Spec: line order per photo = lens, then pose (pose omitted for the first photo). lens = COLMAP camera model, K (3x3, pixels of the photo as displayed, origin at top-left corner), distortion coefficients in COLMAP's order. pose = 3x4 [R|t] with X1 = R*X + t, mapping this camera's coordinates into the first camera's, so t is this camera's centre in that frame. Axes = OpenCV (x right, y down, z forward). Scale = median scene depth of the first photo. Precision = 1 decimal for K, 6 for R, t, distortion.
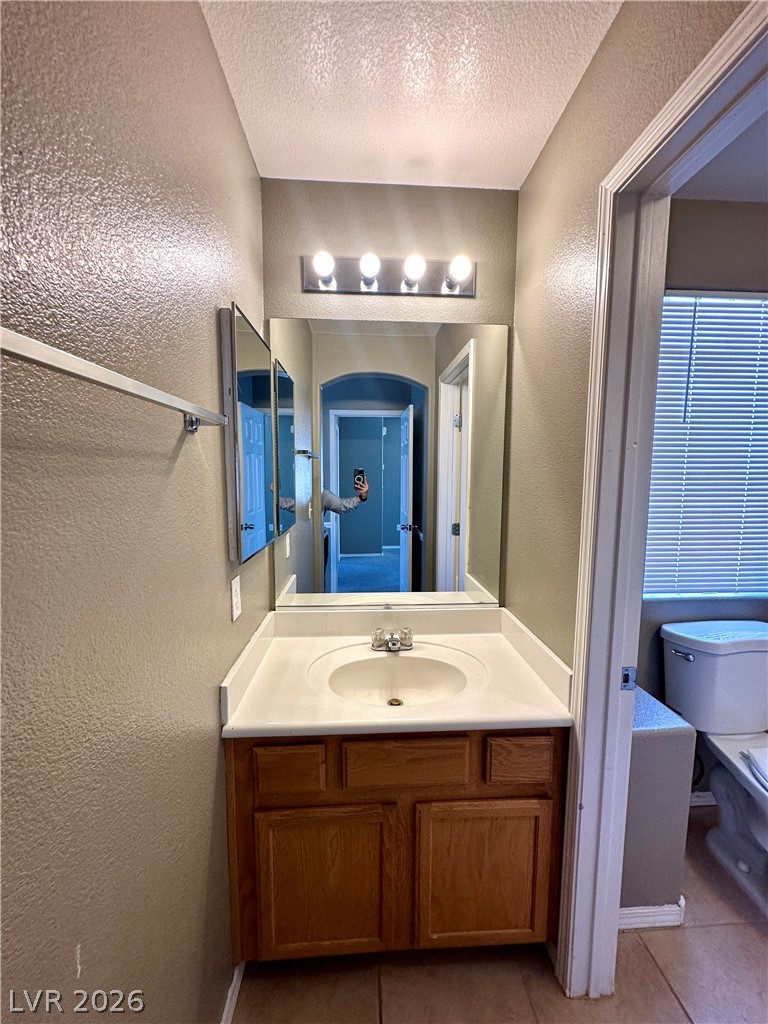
lens RADIAL K [[378.6, 0, 381.6], [0, 378.6, 513.3], [0, 0, 1]] dist [-0.009880, 0.000005]
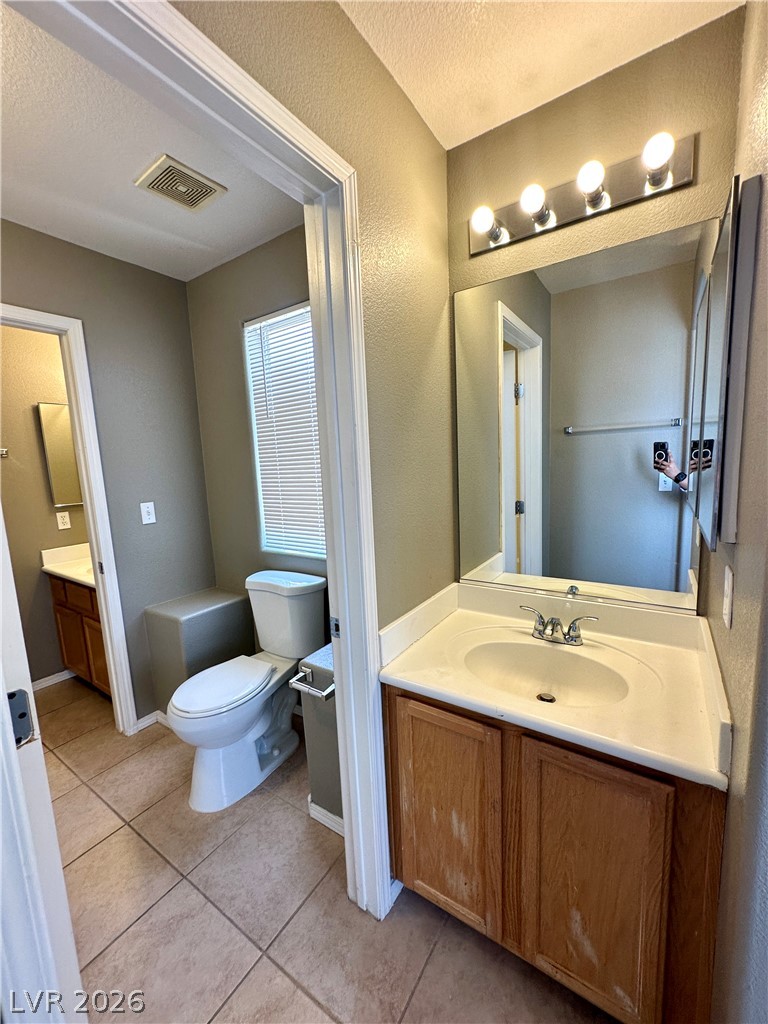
lens RADIAL K [[409.5, 0, 390.1], [0, 409.5, 511.4], [0, 0, 1]] dist [-0.001556, 0.000353]
pose [[0.795301, 0.036372, -0.605122, 0.289350], [-0.001430, 0.998308, 0.058126, 0.000124], [0.606213, -0.045363, 0.794008, 0.014602]]
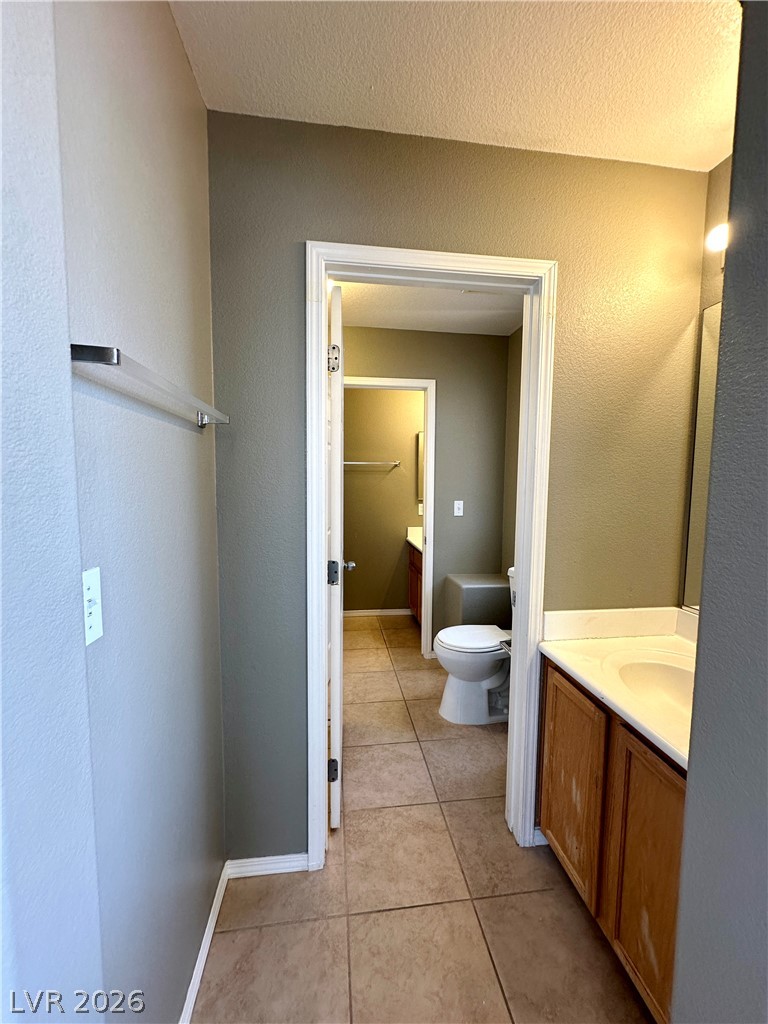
lens RADIAL K [[409.5, 0, 383.7], [0, 409.5, 506.9], [0, 0, 1]] dist [-0.001556, 0.000353]
pose [[0.063792, 0.059570, -0.996184, 0.670615], [-0.090080, 0.994486, 0.053700, 0.008314], [0.993889, 0.086310, 0.068806, 0.121969]]
